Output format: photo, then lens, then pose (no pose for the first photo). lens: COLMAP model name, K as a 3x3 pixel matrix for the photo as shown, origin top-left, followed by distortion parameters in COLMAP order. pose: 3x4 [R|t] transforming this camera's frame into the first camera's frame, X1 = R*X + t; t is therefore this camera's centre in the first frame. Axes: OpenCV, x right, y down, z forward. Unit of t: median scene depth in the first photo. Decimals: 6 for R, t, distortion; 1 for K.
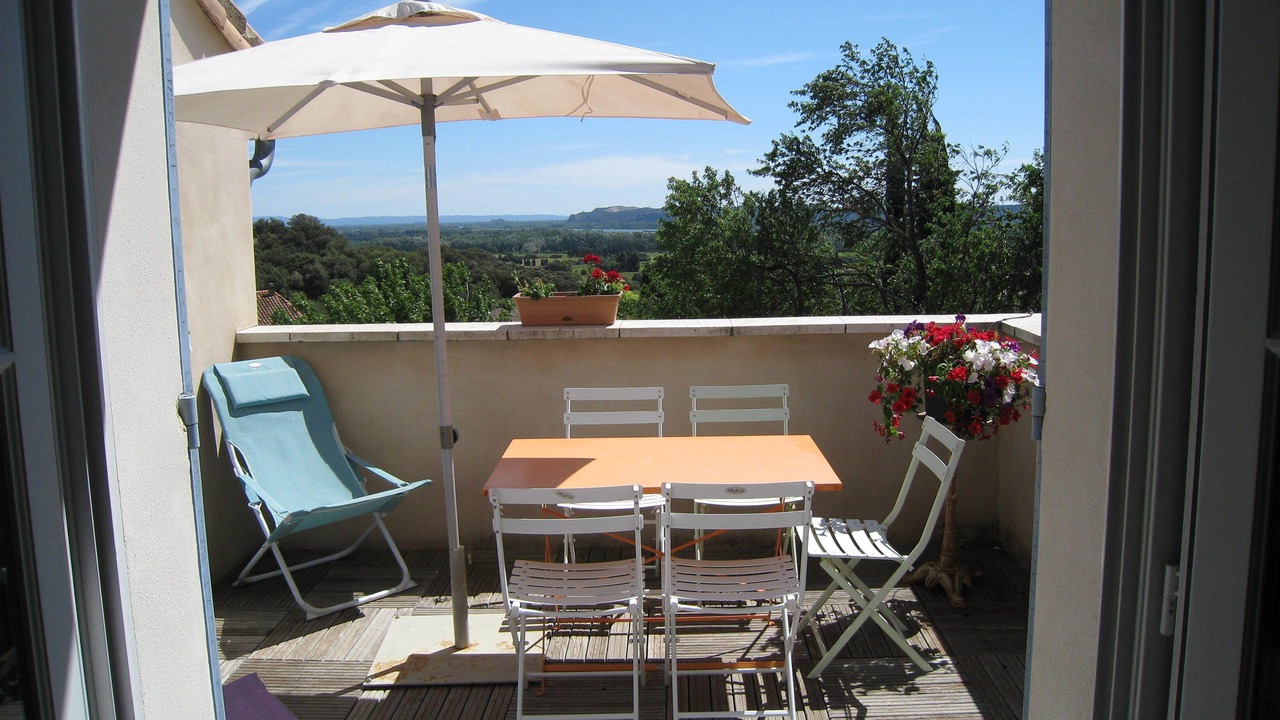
lens RADIAL K [[1063.8, 0, 660.2], [0, 1063.8, 357.6], [0, 0, 1]] dist [-0.082192, 0.000764]
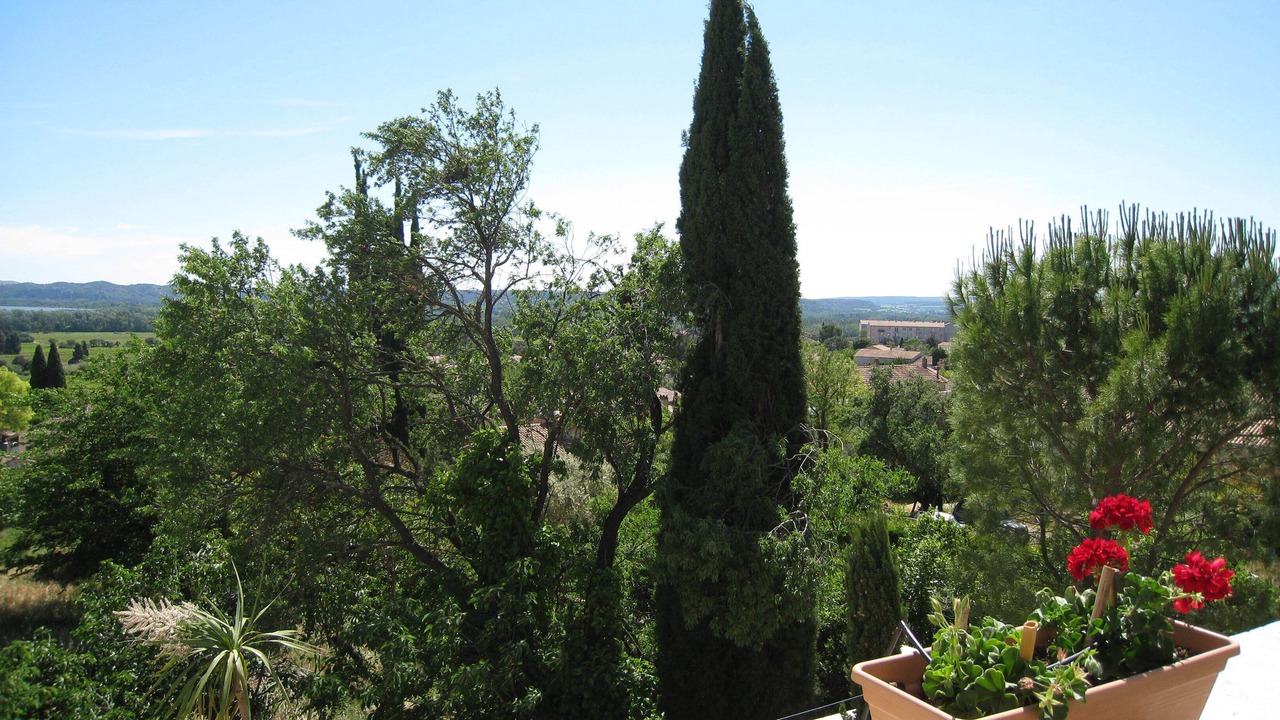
lens RADIAL K [[1053.5, 0, 637.2], [0, 1053.5, 348.6], [0, 0, 1]] dist [-0.226897, 0.206430]
pose [[0.854090, 0.007414, 0.520073, -0.271917], [0.037145, 0.996476, -0.075205, -0.108419], [-0.518797, 0.083550, 0.850805, 0.824043]]
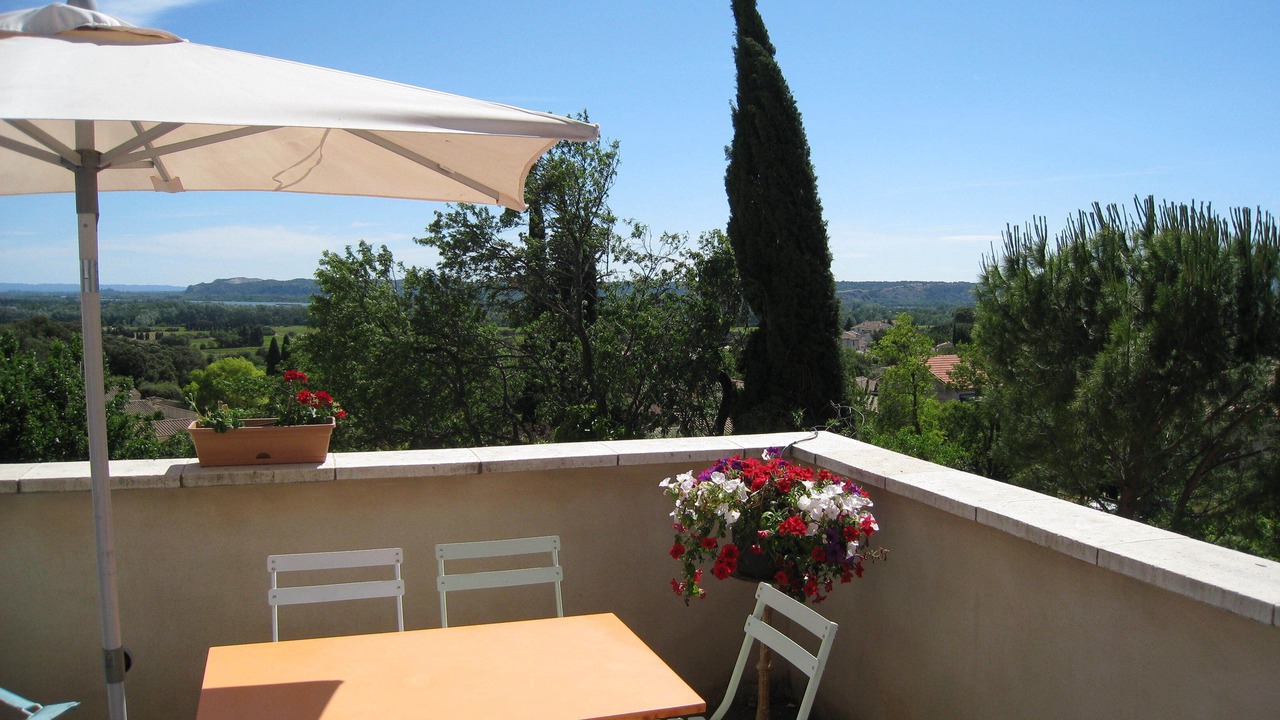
lens RADIAL K [[1092.3, 0, 639.2], [0, 1092.3, 379.9], [0, 0, 1]] dist [-0.245735, 0.286915]
pose [[0.948620, -0.009115, 0.316285, -0.072014], [0.024240, 0.998741, -0.043919, -0.050650], [-0.315486, 0.049329, 0.947647, 0.206728]]
